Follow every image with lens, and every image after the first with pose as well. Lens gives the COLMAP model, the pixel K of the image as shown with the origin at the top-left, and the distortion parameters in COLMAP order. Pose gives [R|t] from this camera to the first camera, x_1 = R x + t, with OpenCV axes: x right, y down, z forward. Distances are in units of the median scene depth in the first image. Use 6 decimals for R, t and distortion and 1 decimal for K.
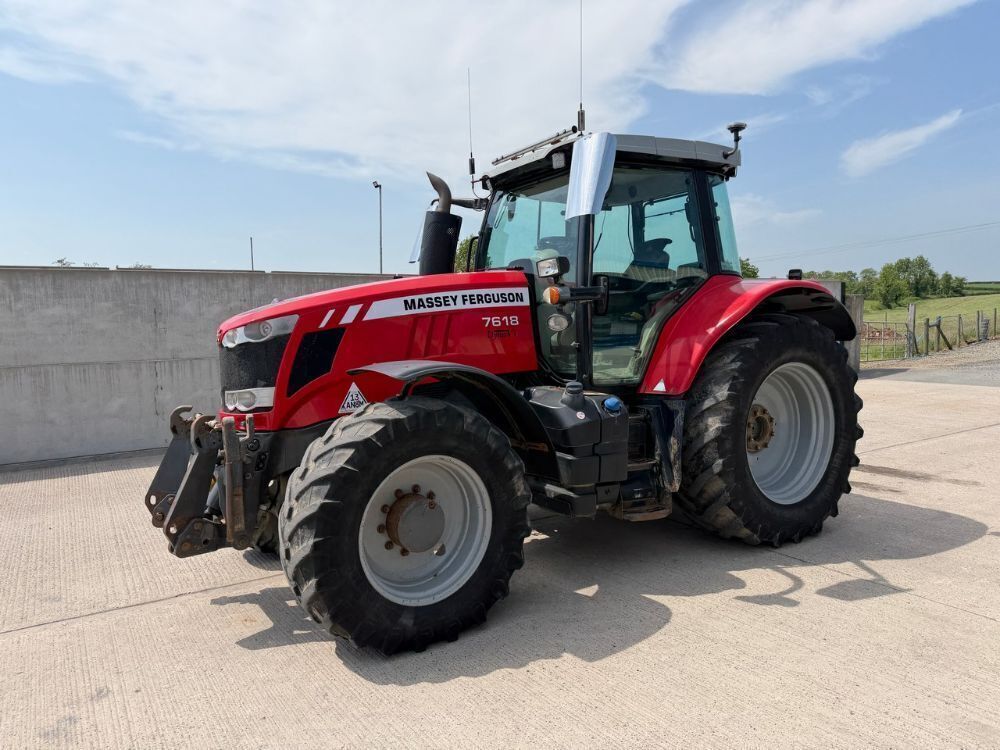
lens RADIAL K [[711.6, 0, 498.2], [0, 711.6, 380.7], [0, 0, 1]] dist [0.089320, -0.116640]
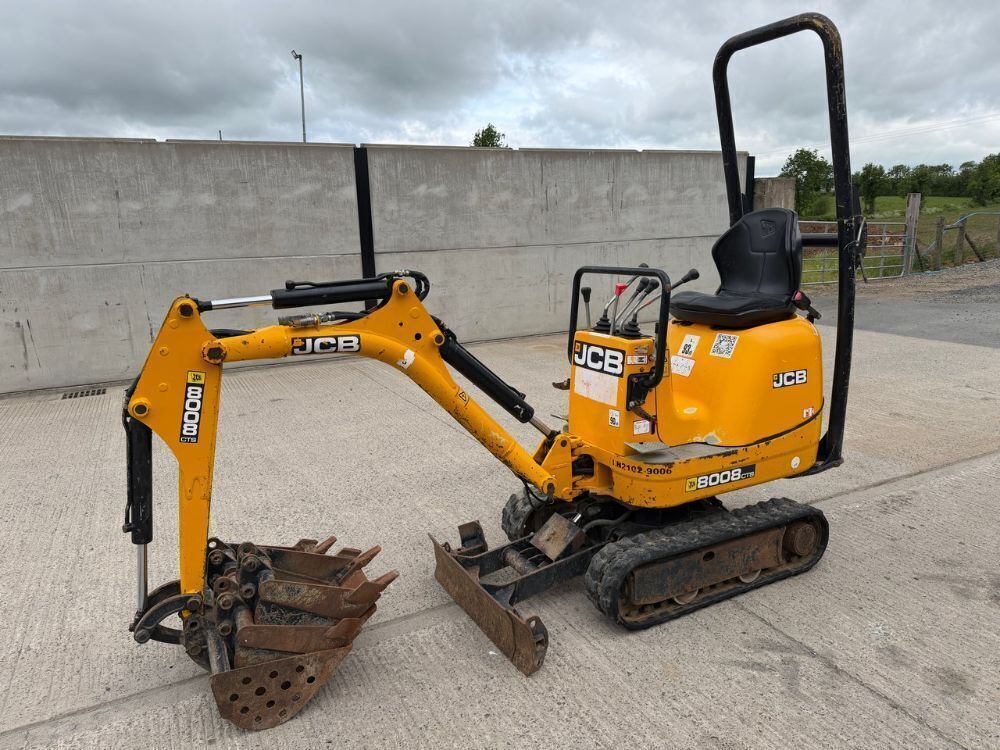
lens RADIAL K [[711.6, 0, 491.2], [0, 711.6, 397.7], [0, 0, 1]] dist [0.089320, -0.116640]
pose [[0.995165, 0.015100, -0.097054, 0.589591], [-0.000233, 0.988474, 0.151393, -0.050480], [0.098221, -0.150639, 0.983697, 0.644547]]
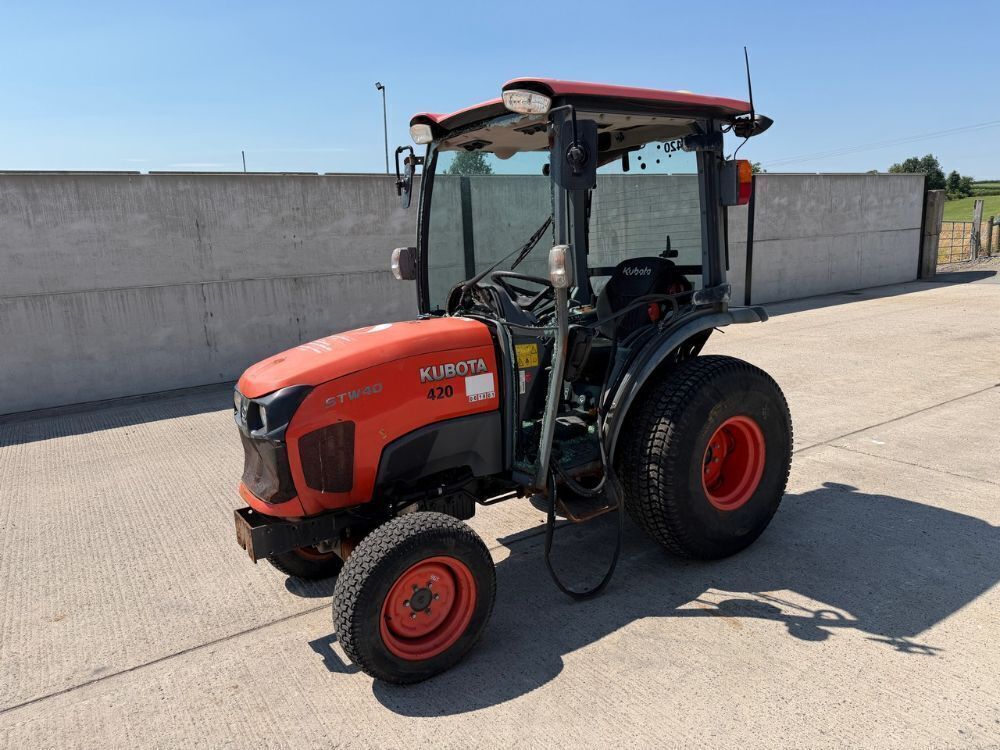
lens RADIAL K [[711.6, 0, 502.6], [0, 711.6, 389.6], [0, 0, 1]] dist [0.089320, -0.116640]
pose [[0.999562, -0.028482, 0.007985, -0.129529], [0.027231, 0.991442, 0.127676, -0.001887], [-0.011554, -0.127402, 0.991784, 0.132194]]
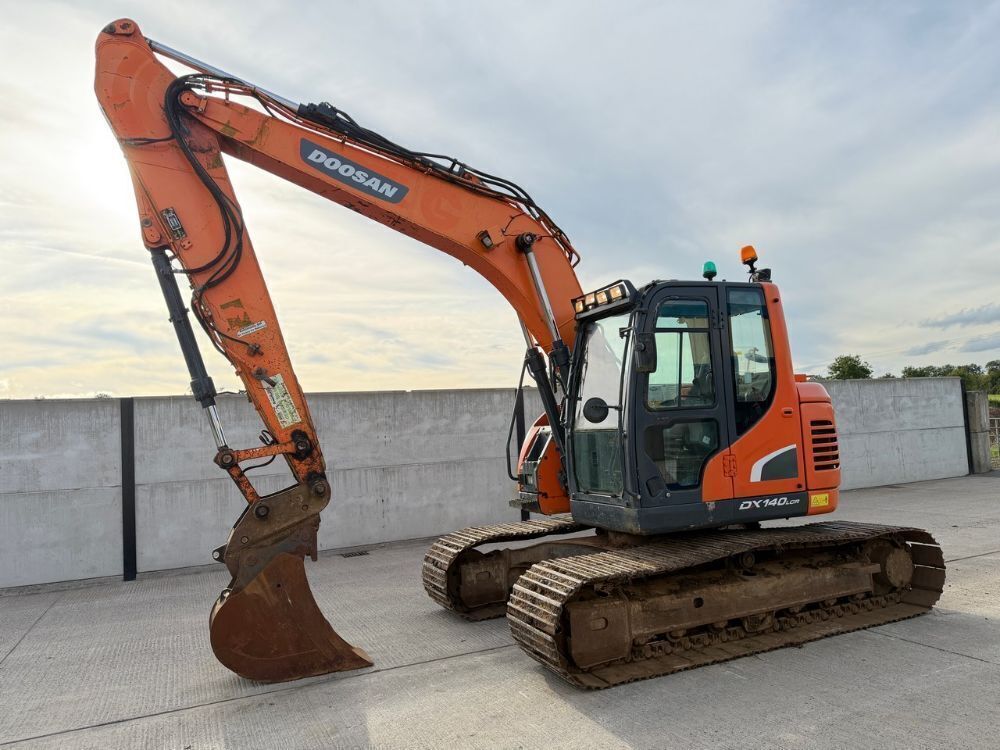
lens RADIAL K [[711.6, 0, 503.0], [0, 711.6, 385.0], [0, 0, 1]] dist [0.089320, -0.116640]
pose [[0.991116, -0.037252, -0.127675, -0.032201], [0.018473, 0.989226, -0.145224, 0.005498], [0.131710, 0.141575, 0.981126, -0.086301]]
